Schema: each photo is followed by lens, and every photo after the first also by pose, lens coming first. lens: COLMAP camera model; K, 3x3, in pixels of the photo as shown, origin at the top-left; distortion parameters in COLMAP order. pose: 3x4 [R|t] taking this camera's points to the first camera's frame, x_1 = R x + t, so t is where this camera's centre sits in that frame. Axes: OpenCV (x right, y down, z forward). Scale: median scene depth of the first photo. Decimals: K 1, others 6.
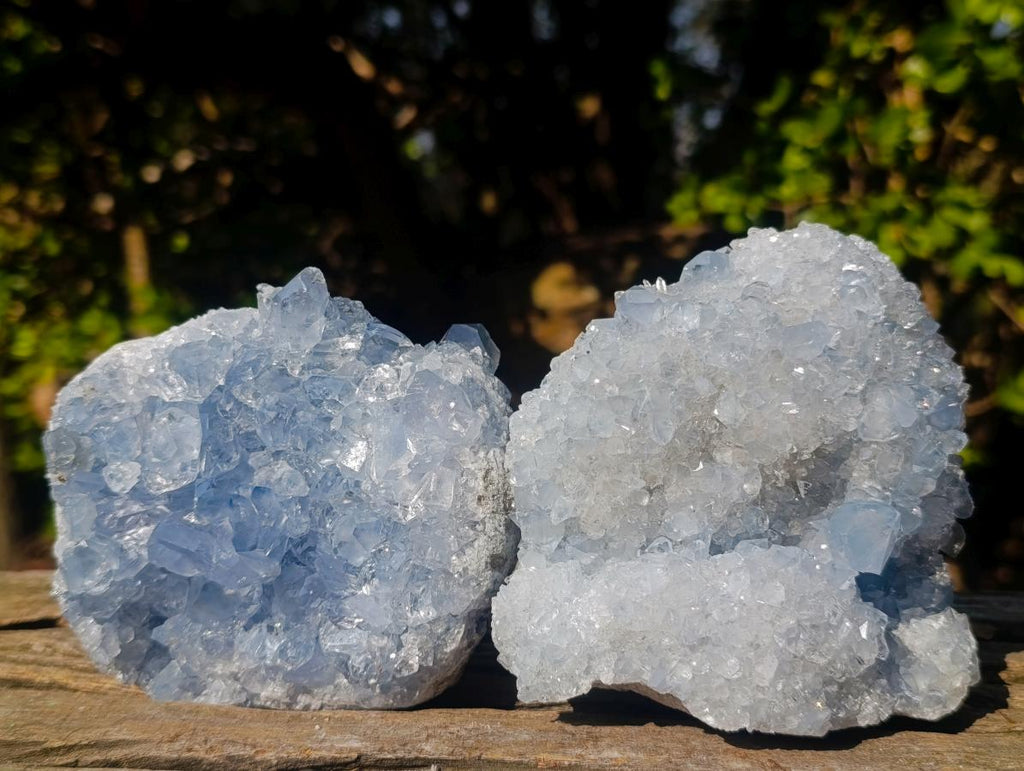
lens RADIAL K [[1461.9, 0, 512.0], [0, 1461.9, 385.5], [0, 0, 1]] dist [0.287595, -1.318880]
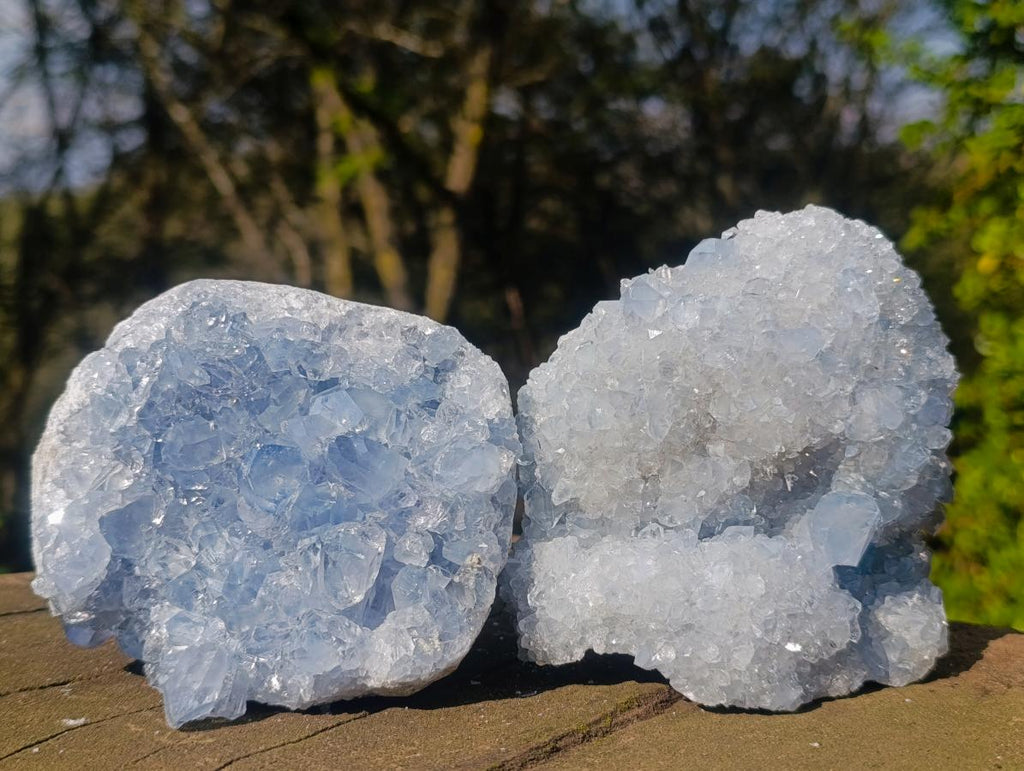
lens RADIAL K [[1461.9, 0, 512.0], [0, 1461.9, 385.5], [0, 0, 1]] dist [0.287595, -1.318880]
pose [[0.999238, 0.025843, -0.029234, 0.026978], [-0.020277, 0.984040, 0.176790, -0.182395], [0.033336, -0.176063, 0.983814, -0.037369]]
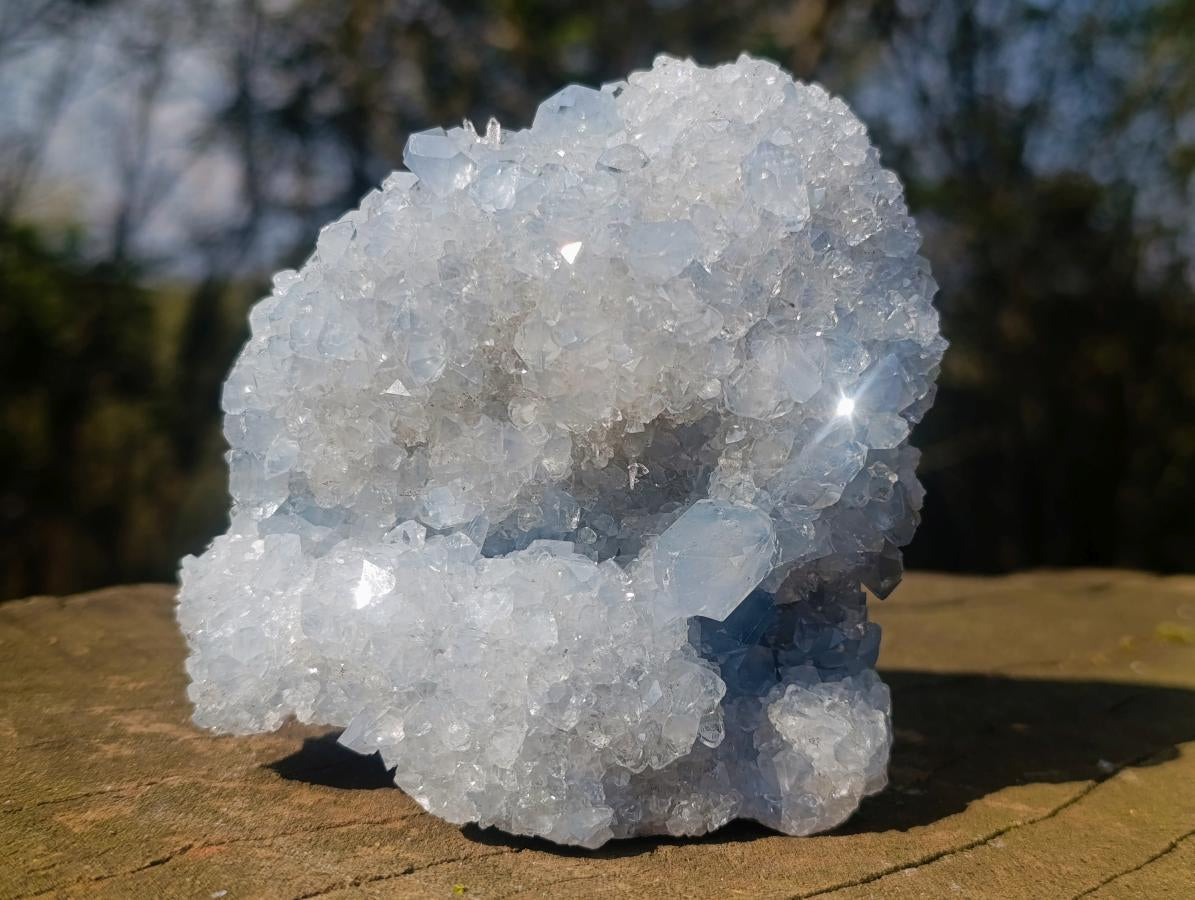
lens RADIAL K [[1706.0, 0, 597.5], [0, 1706.0, 450.0], [0, 0, 1]] dist [0.287595, -1.318880]
pose [[0.987333, 0.129067, -0.092282, 0.250531], [-0.114570, 0.982315, 0.148090, -0.051199], [0.109764, -0.135641, 0.984659, 0.257606]]
